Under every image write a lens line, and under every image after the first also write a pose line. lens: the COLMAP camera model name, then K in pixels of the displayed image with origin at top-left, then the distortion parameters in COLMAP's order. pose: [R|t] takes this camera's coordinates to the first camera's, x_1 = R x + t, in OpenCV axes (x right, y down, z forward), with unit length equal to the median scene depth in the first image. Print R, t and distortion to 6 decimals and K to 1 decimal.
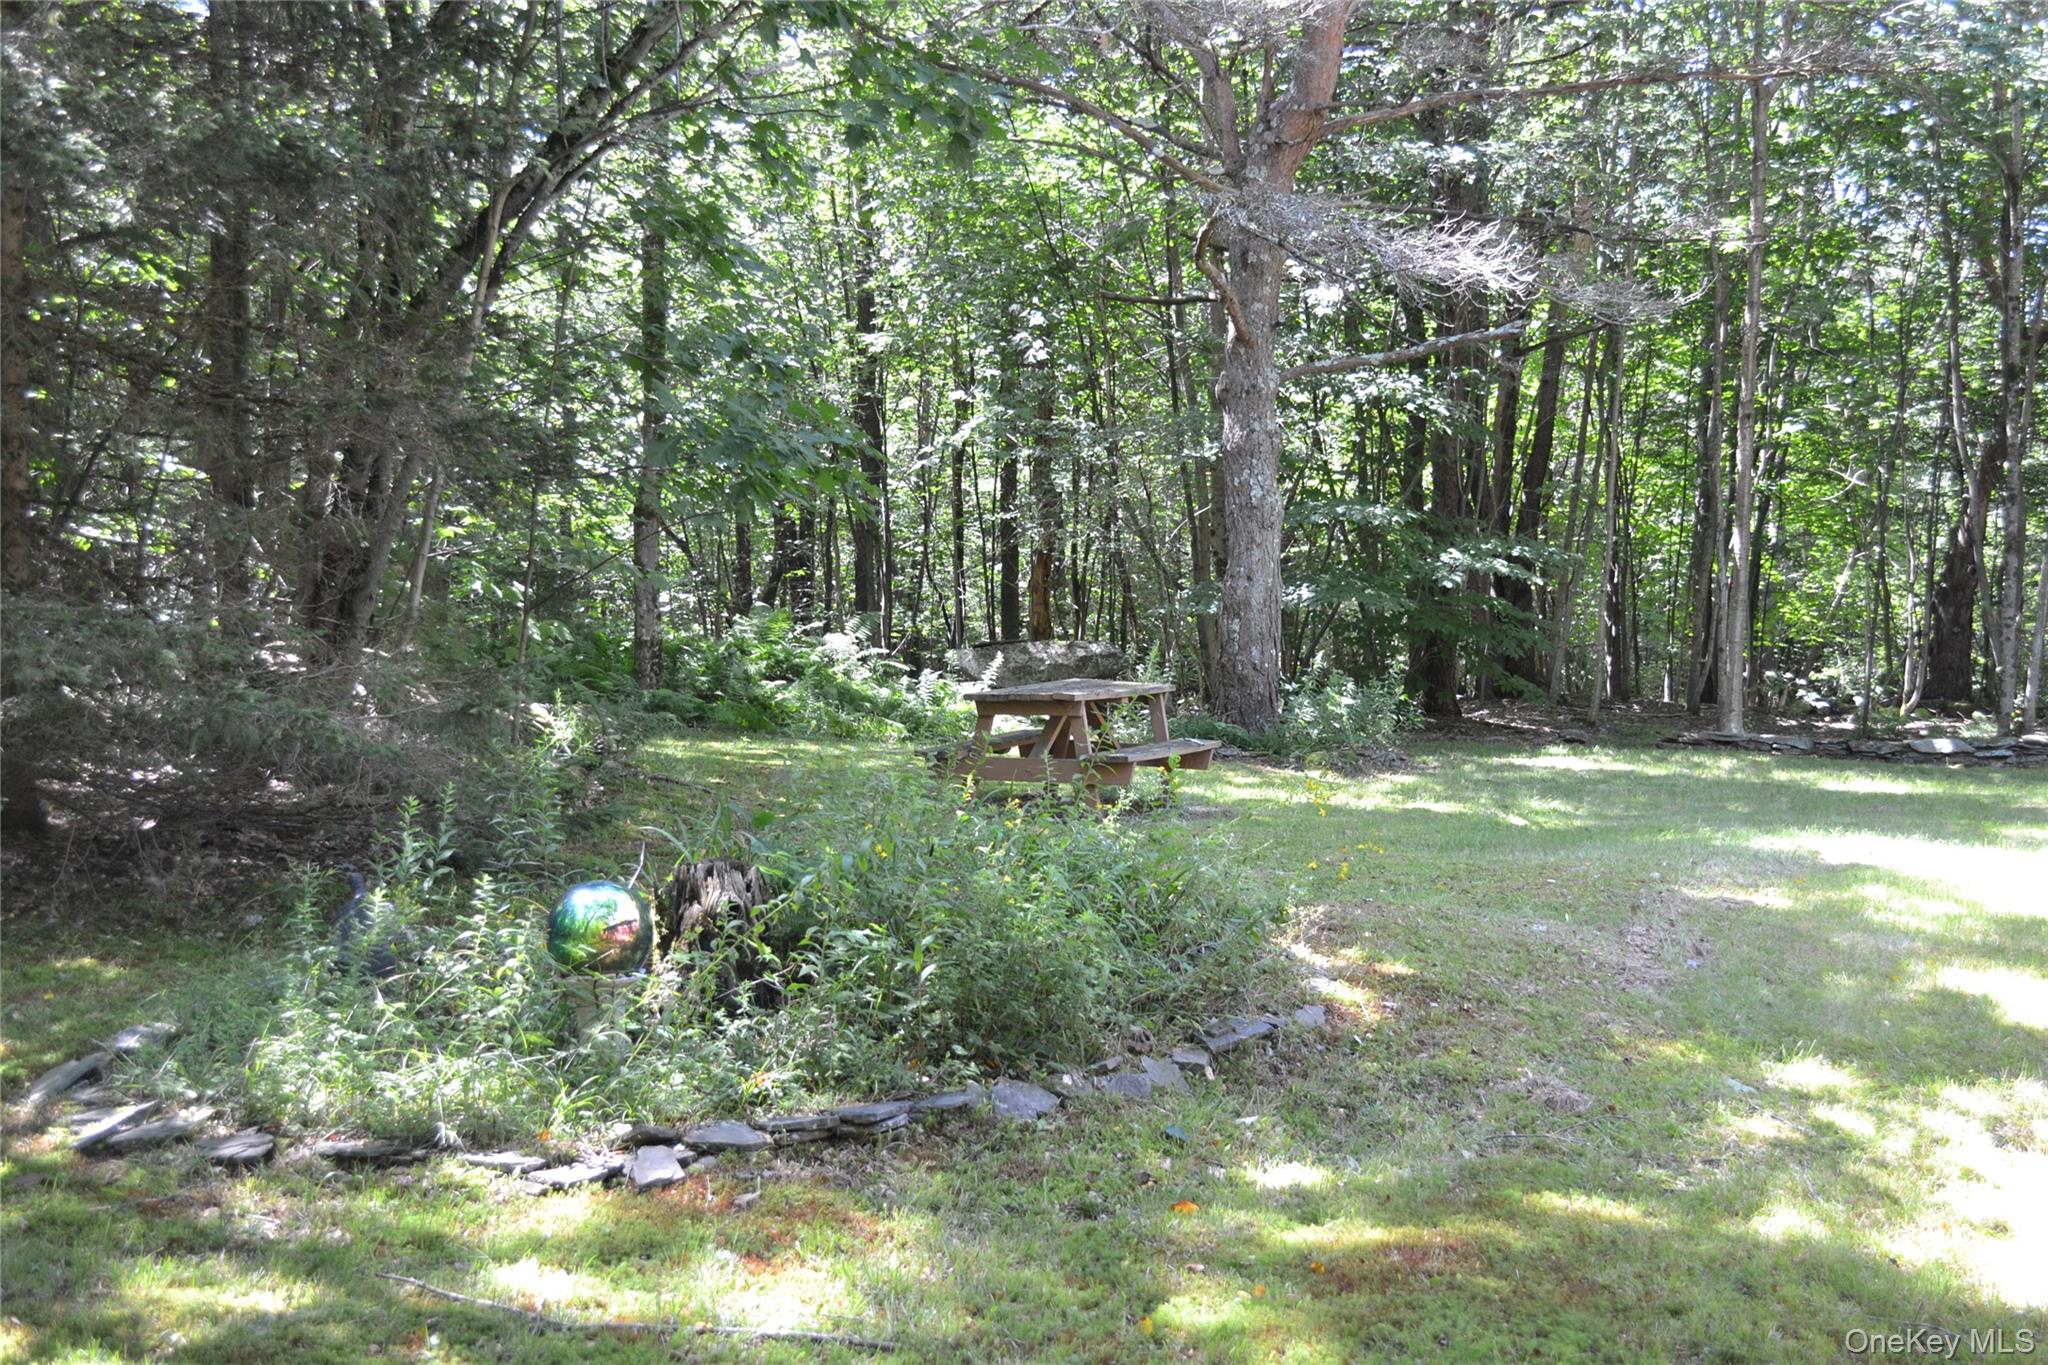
lens RADIAL K [[2332.4, 0, 1024.8], [0, 2332.4, 680.0], [0, 0, 1]] dist [-0.016003, 0.000000]
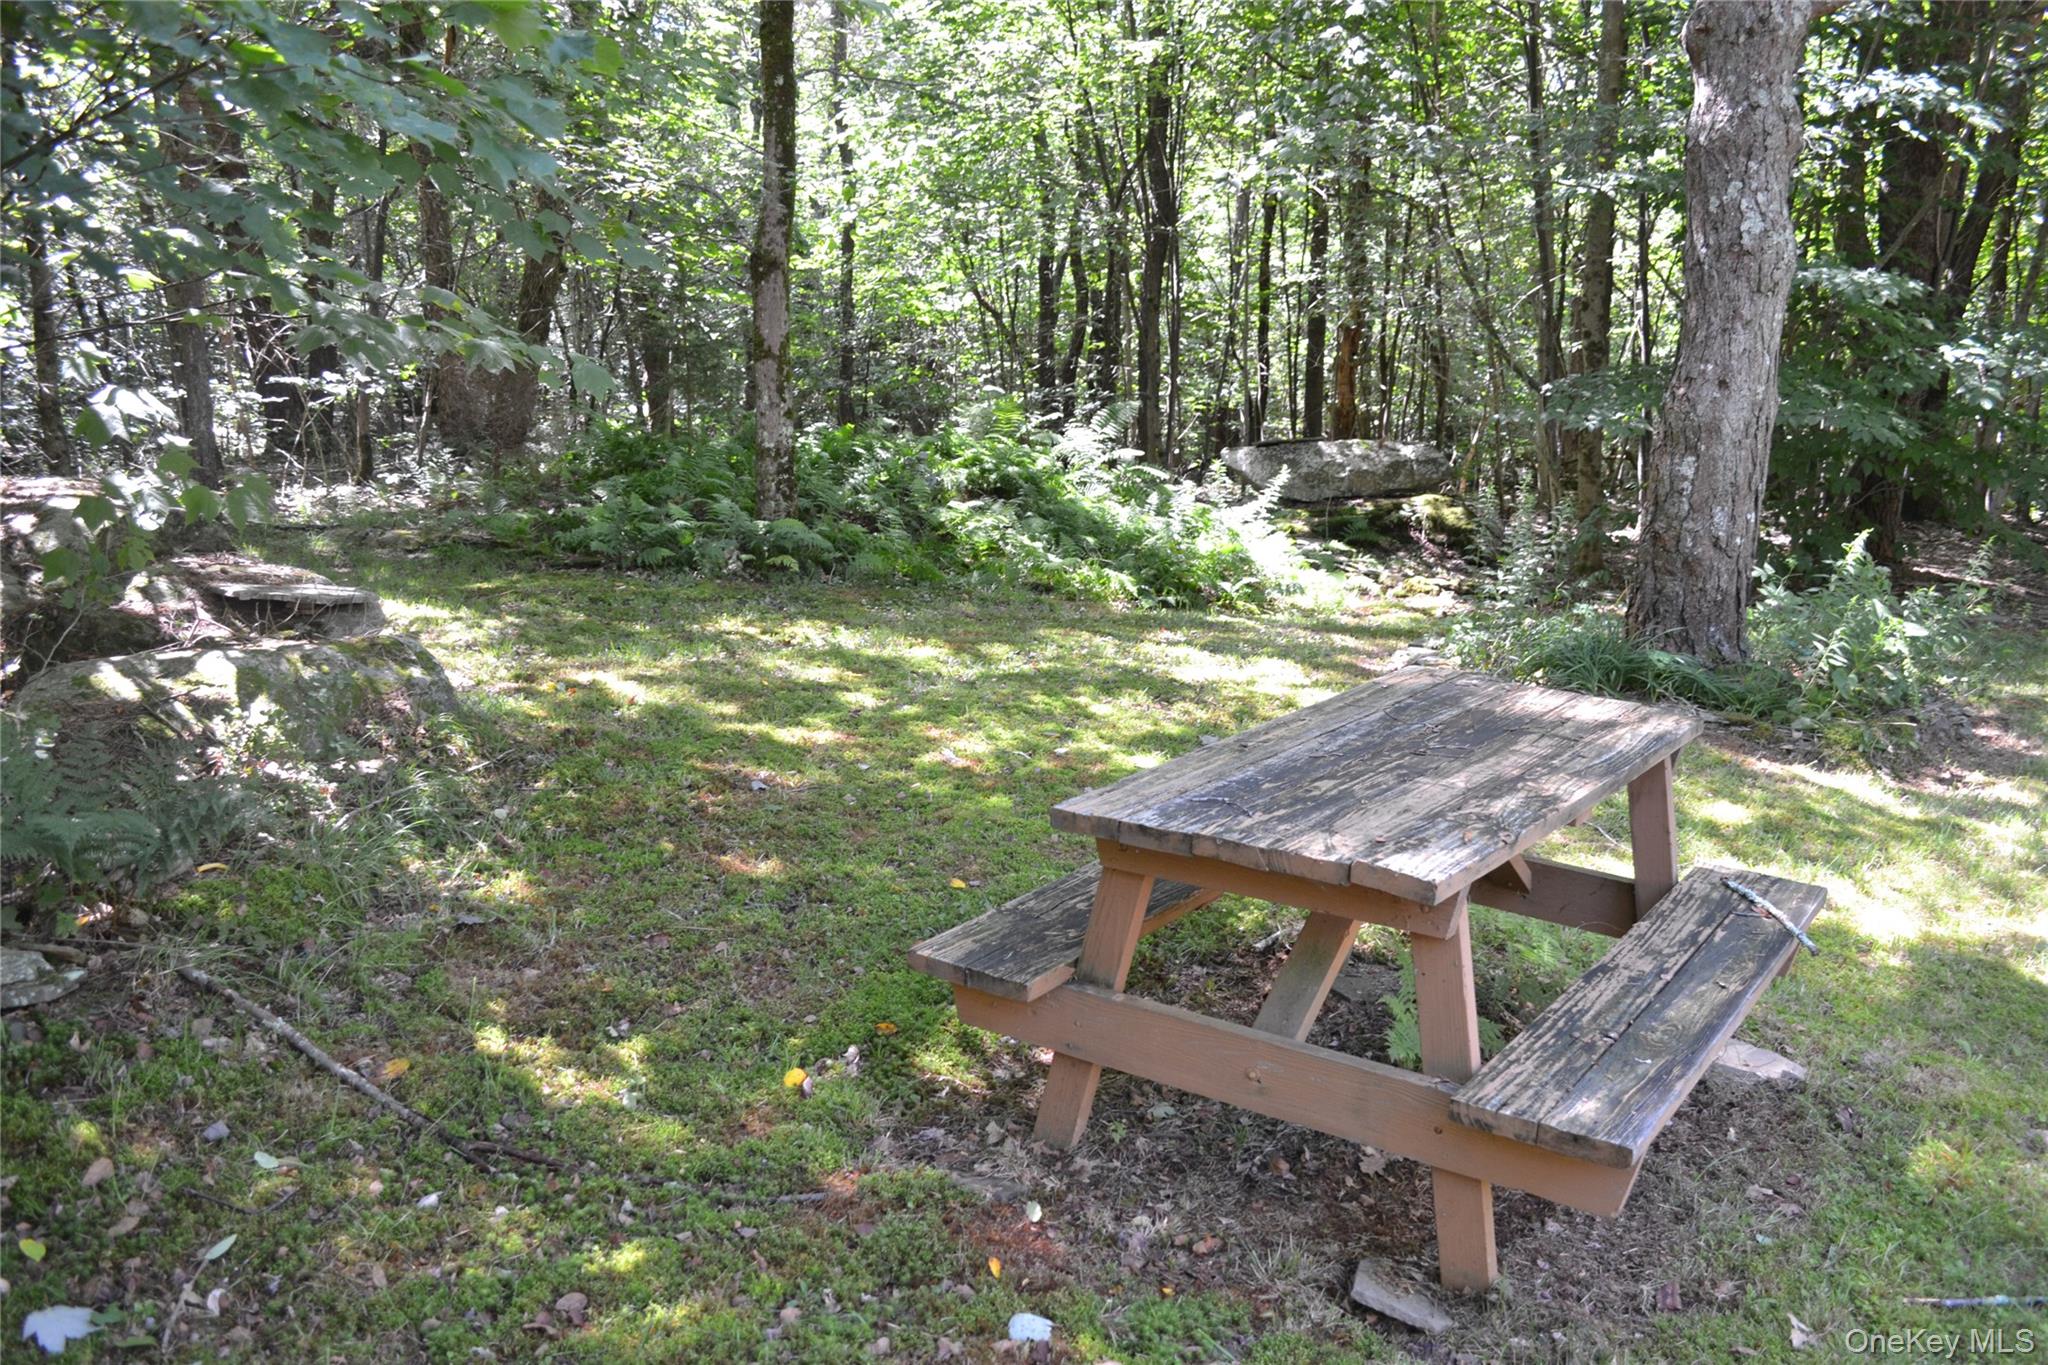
lens RADIAL K [[1635.2, 0, 1022.1], [0, 1635.2, 692.2], [0, 0, 1]] dist [-0.079339, 0.008221]
pose [[0.982403, 0.051944, -0.179404, 0.003992], [-0.021251, 0.985398, 0.168938, -0.025082], [0.185559, -0.162153, 0.969162, 0.452210]]
